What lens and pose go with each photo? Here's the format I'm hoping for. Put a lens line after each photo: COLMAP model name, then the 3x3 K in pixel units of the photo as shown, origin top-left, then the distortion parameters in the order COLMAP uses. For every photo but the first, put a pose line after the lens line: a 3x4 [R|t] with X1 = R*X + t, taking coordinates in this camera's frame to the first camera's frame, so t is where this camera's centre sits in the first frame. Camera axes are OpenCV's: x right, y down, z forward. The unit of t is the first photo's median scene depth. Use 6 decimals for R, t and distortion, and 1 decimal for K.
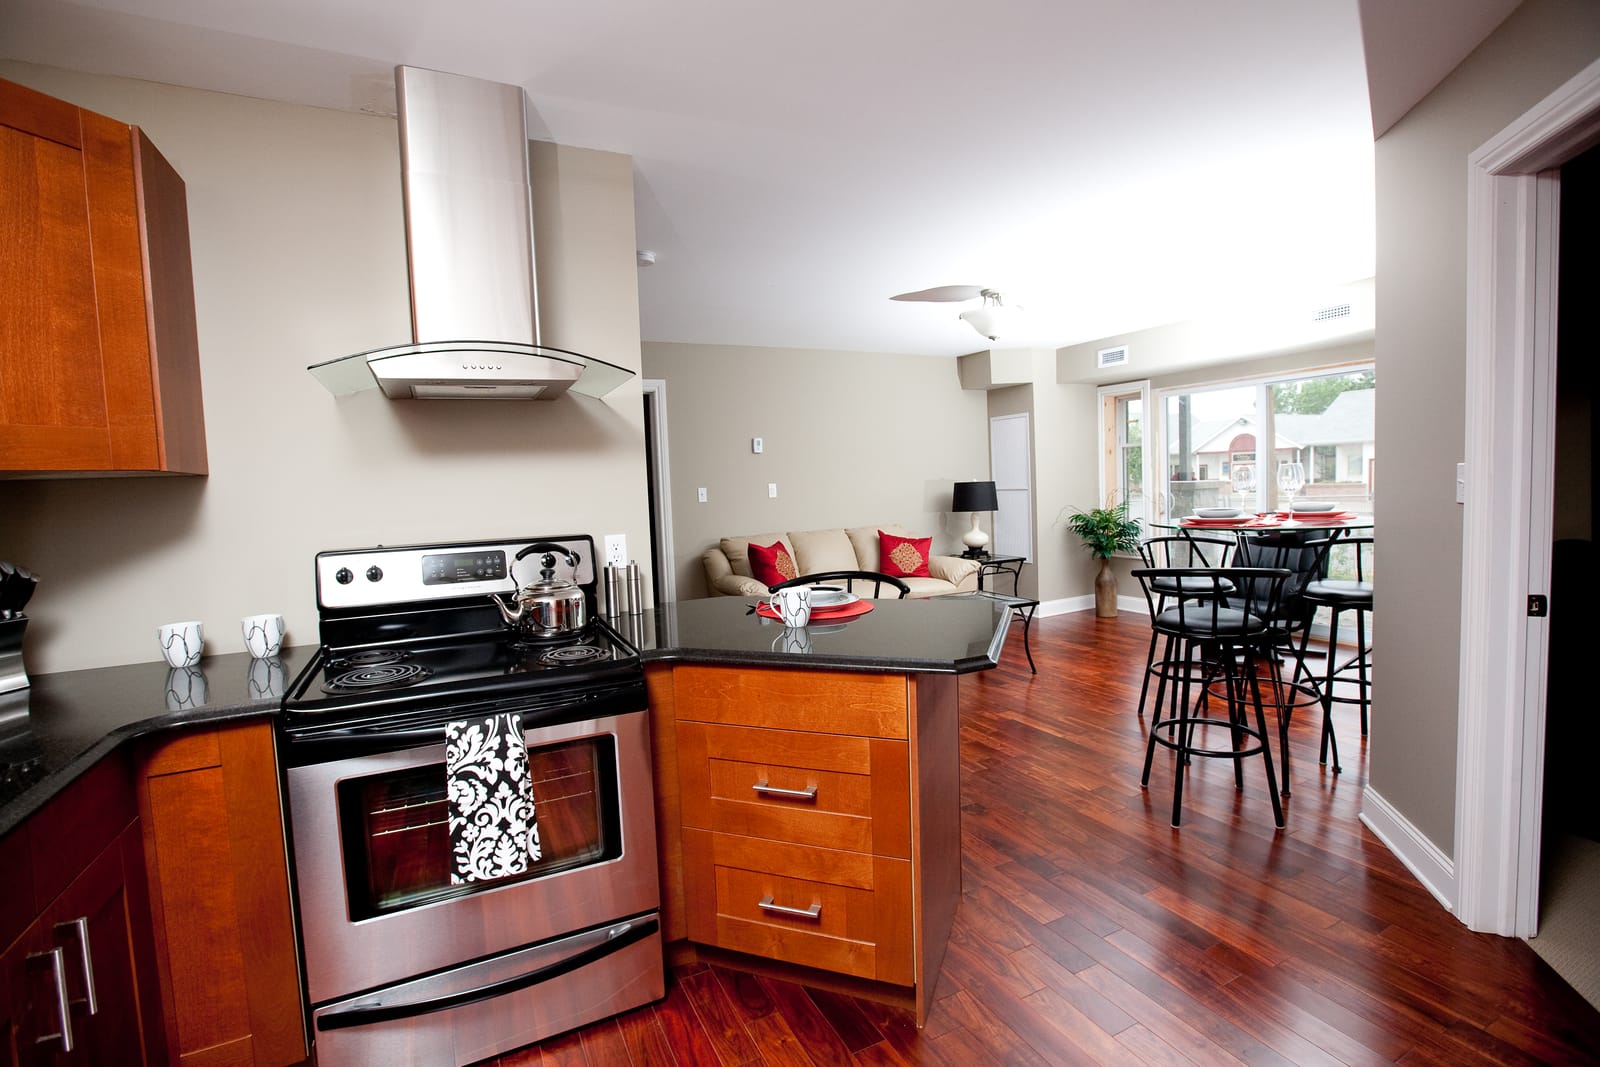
lens RADIAL K [[737.0, 0, 798.9], [0, 737.0, 540.2], [0, 0, 1]] dist [-0.013591, 0.000451]
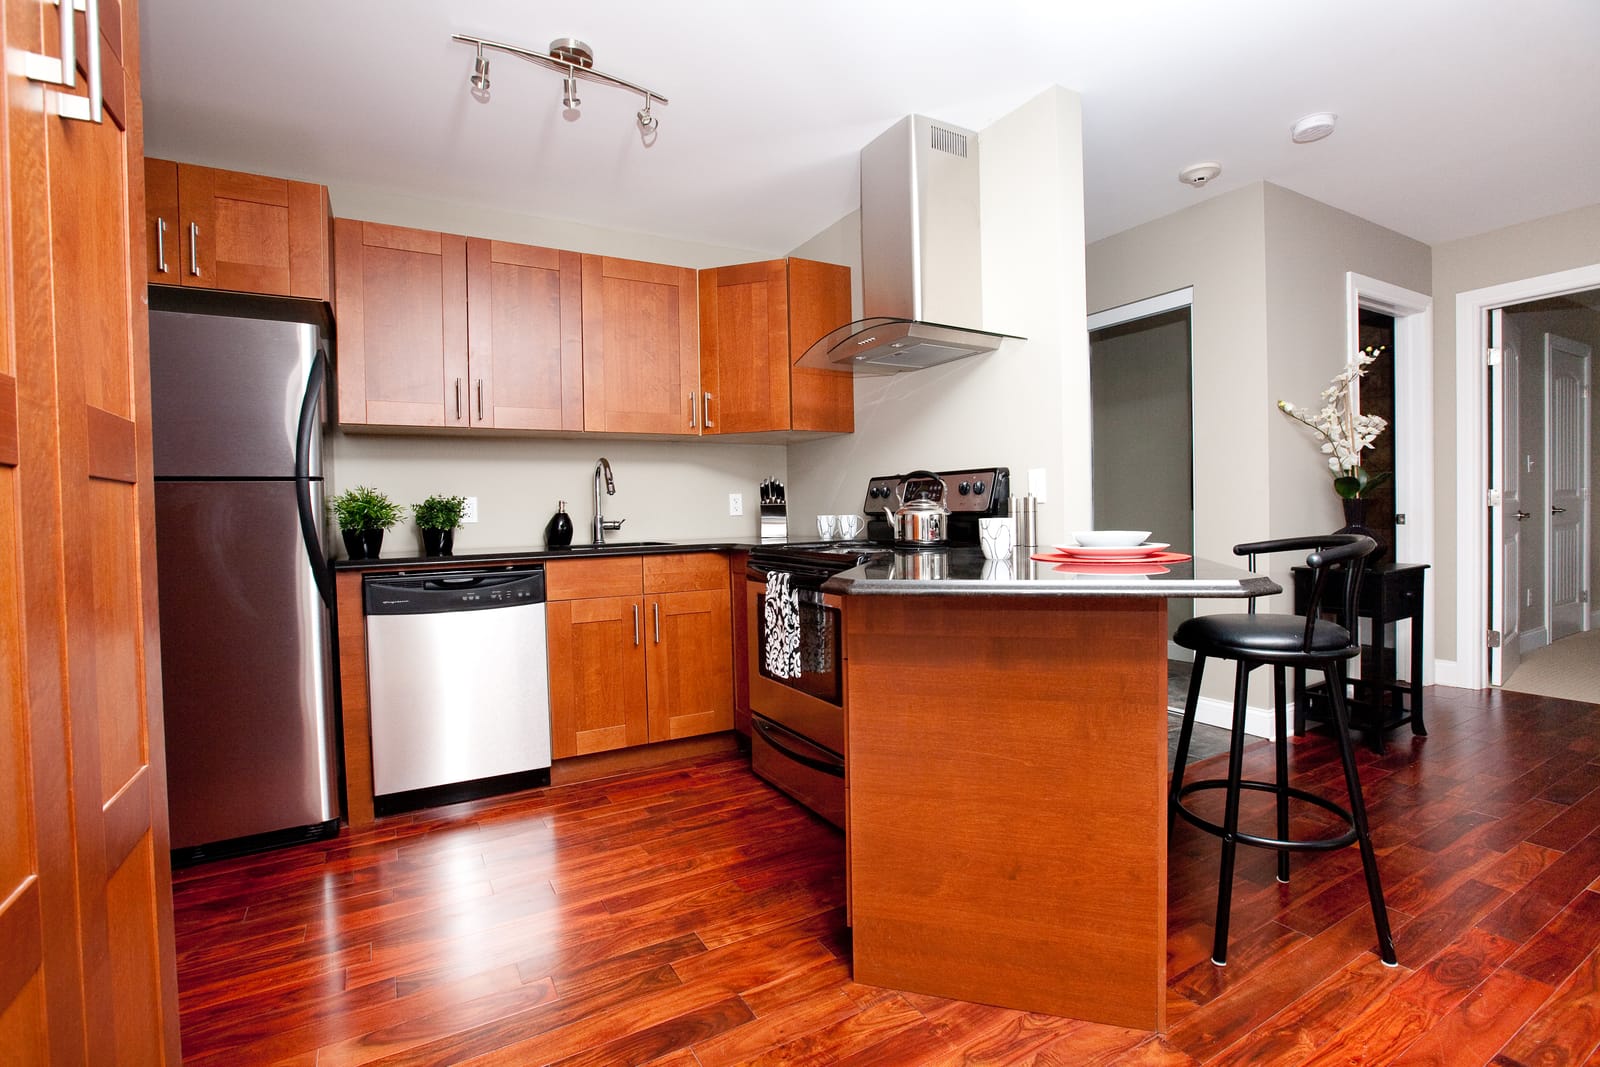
lens RADIAL K [[737.0, 0, 791.6], [0, 737.0, 534.8], [0, 0, 1]] dist [-0.013591, 0.000451]
pose [[0.069199, 0.069039, -0.995211, 1.142083], [-0.051879, 0.996502, 0.065522, 0.058569], [0.996253, 0.047097, 0.072539, 0.910900]]
